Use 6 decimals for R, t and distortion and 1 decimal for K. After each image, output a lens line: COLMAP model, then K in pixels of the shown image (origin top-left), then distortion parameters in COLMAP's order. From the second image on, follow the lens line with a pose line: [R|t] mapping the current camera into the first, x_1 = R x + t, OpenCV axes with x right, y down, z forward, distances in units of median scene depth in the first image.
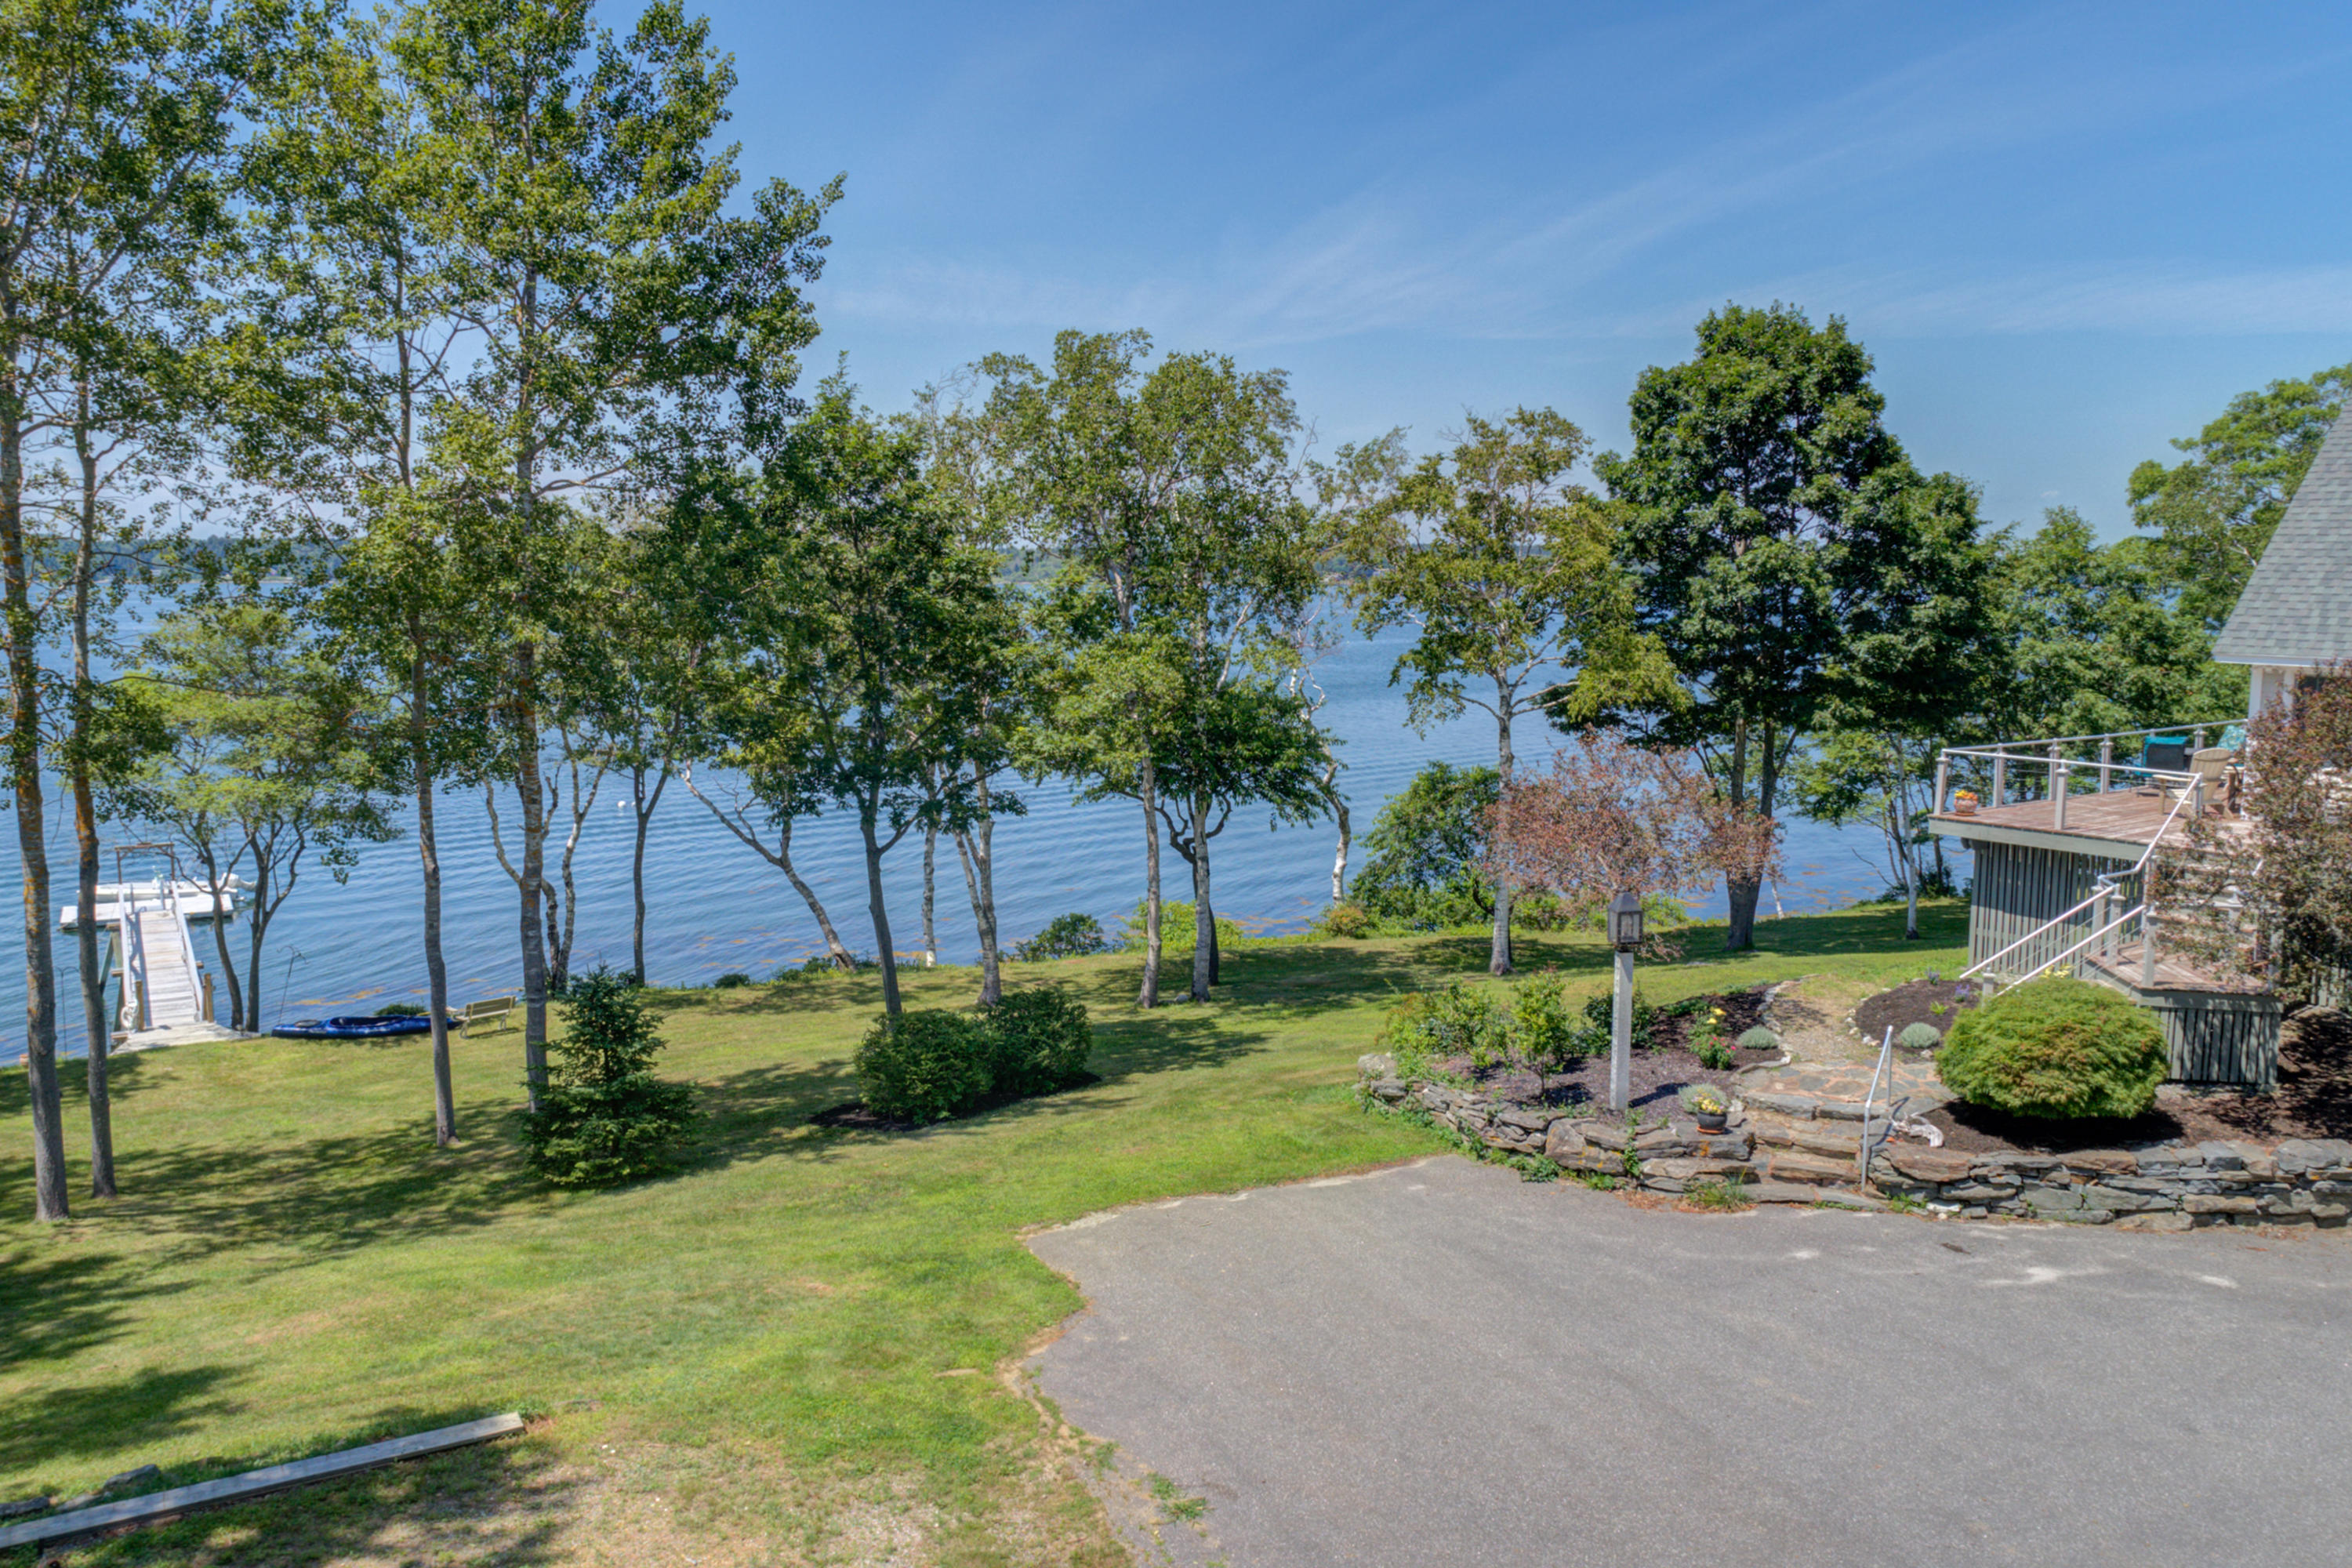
lens RADIAL K [[1755.4, 0, 1170.3], [0, 1755.4, 785.4], [0, 0, 1]] dist [-0.018699, 0.005915]
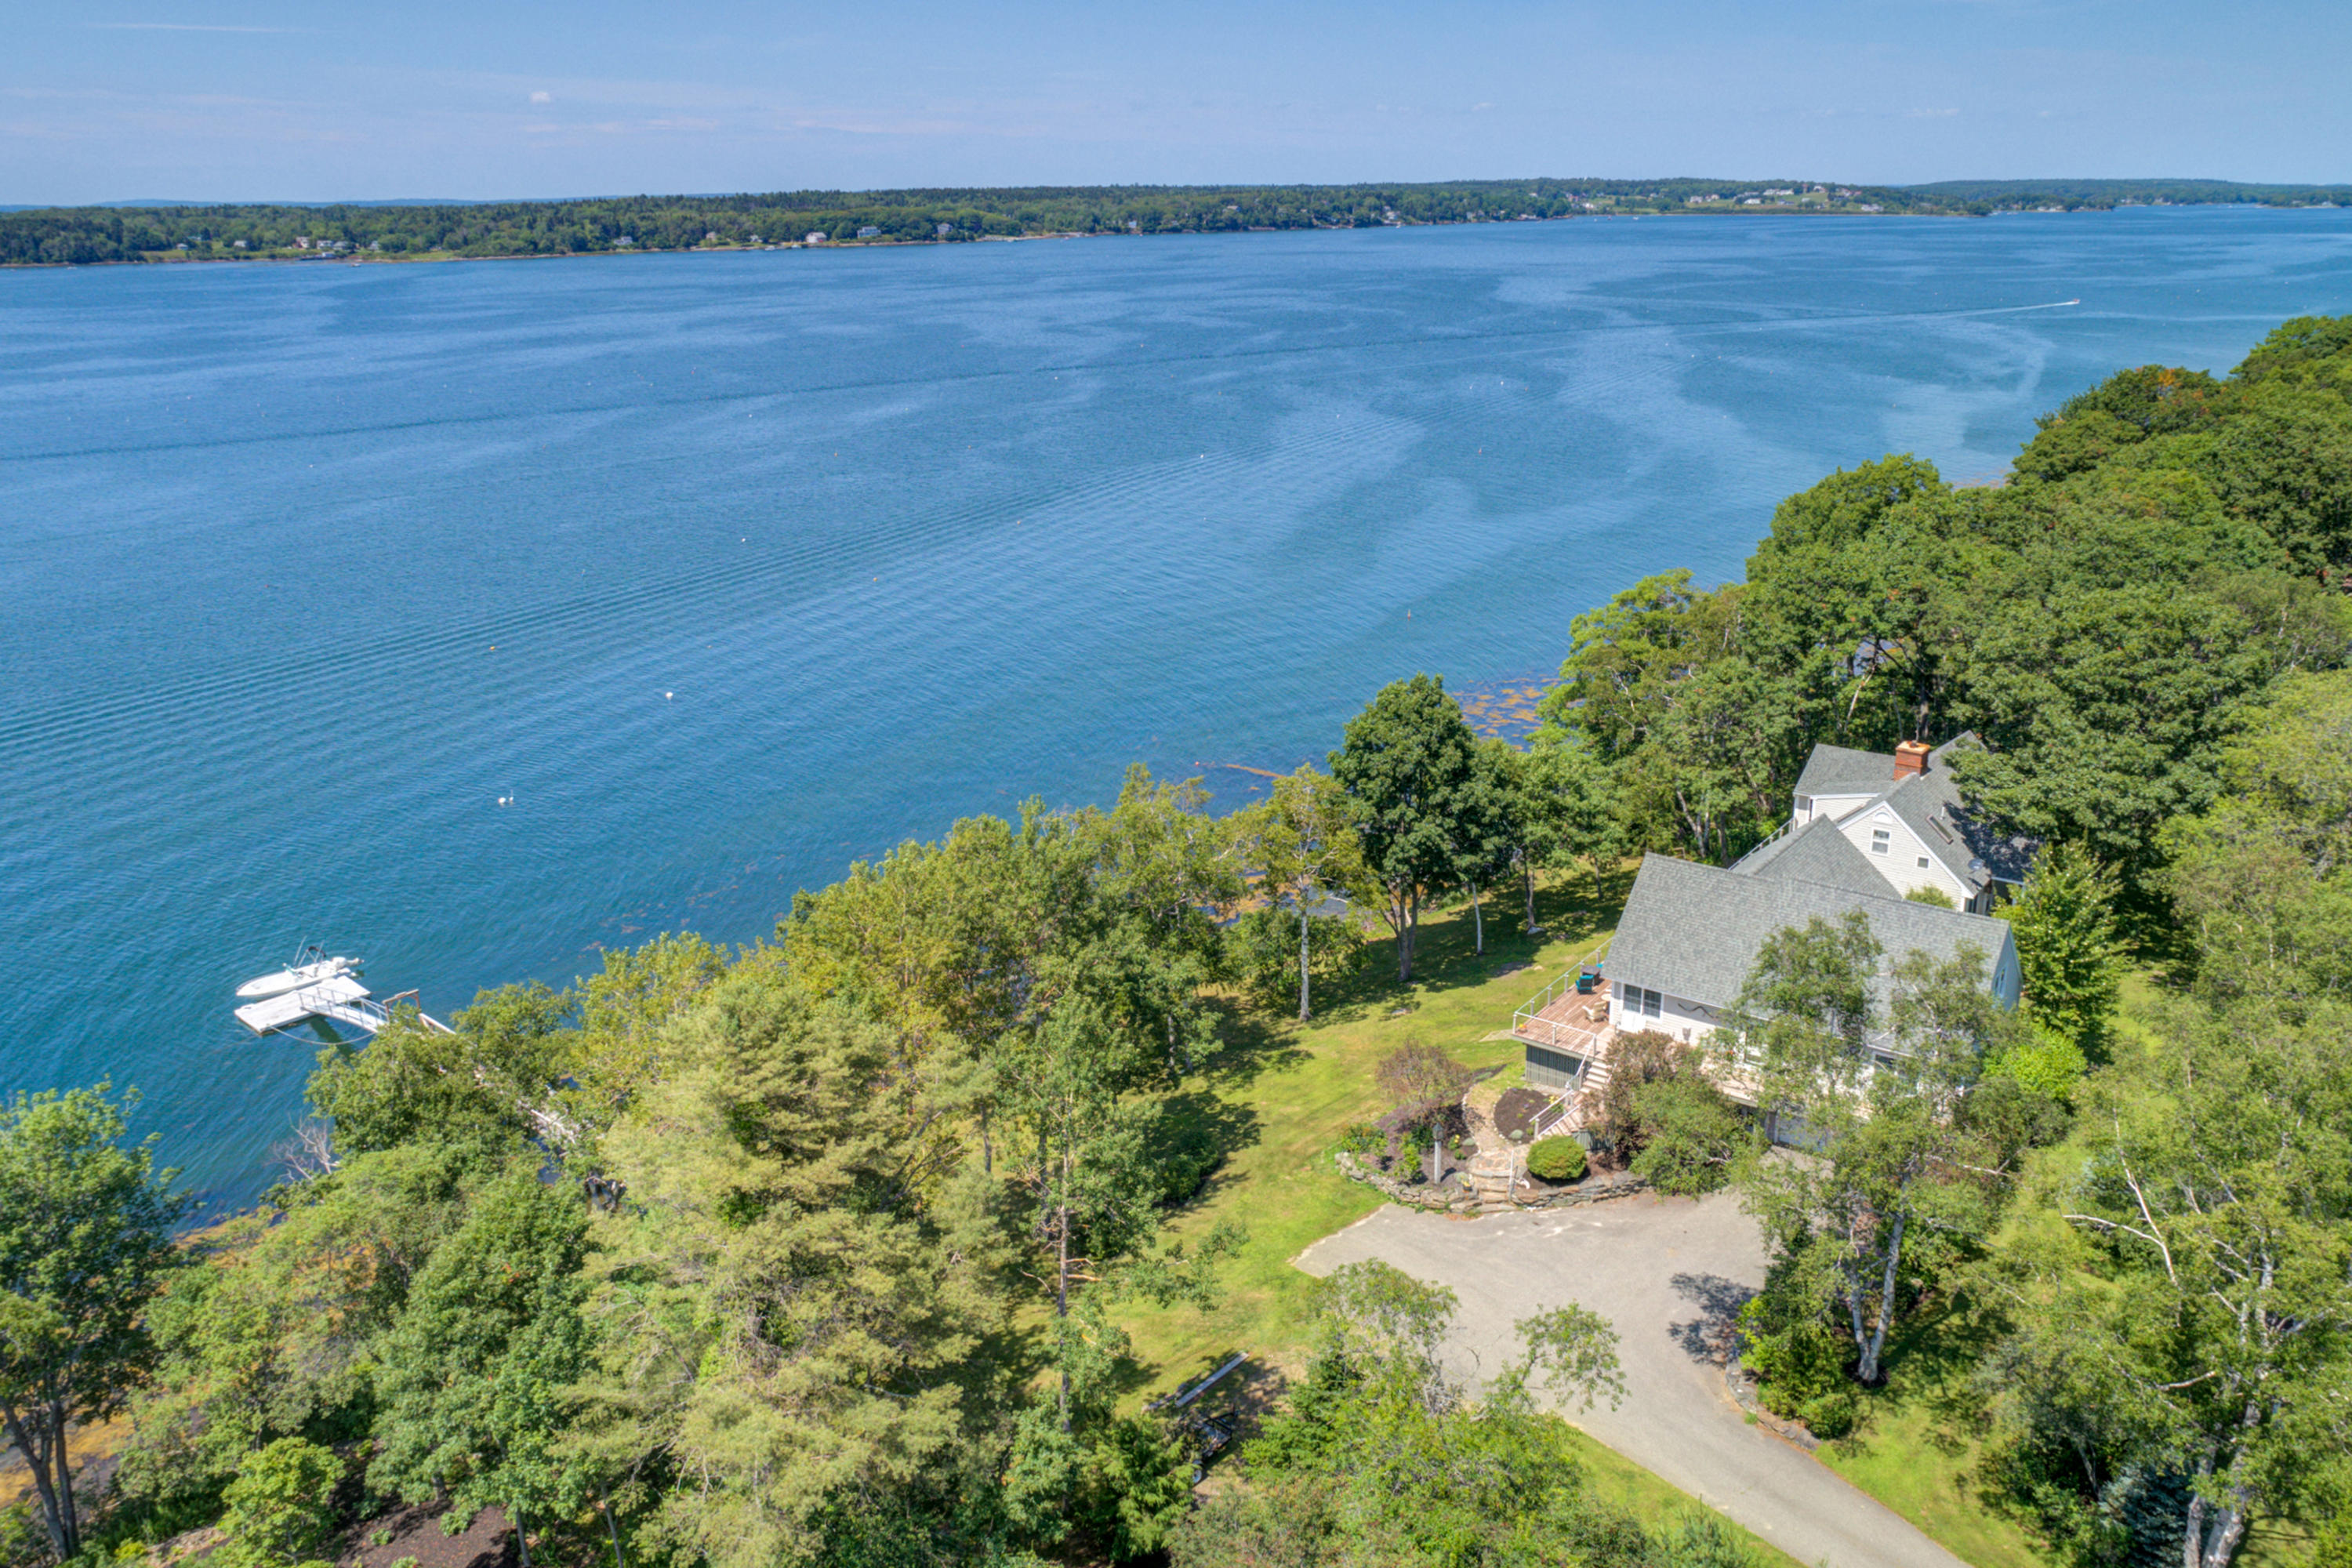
lens RADIAL K [[1755.4, 0, 1182.7], [0, 1755.4, 786.0], [0, 0, 1]] dist [-0.018699, 0.005915]
pose [[0.959267, -0.101610, 0.263594, -1.024602], [0.058968, 0.984541, 0.164928, -1.155350], [-0.276278, -0.142666, 0.950430, -1.947909]]
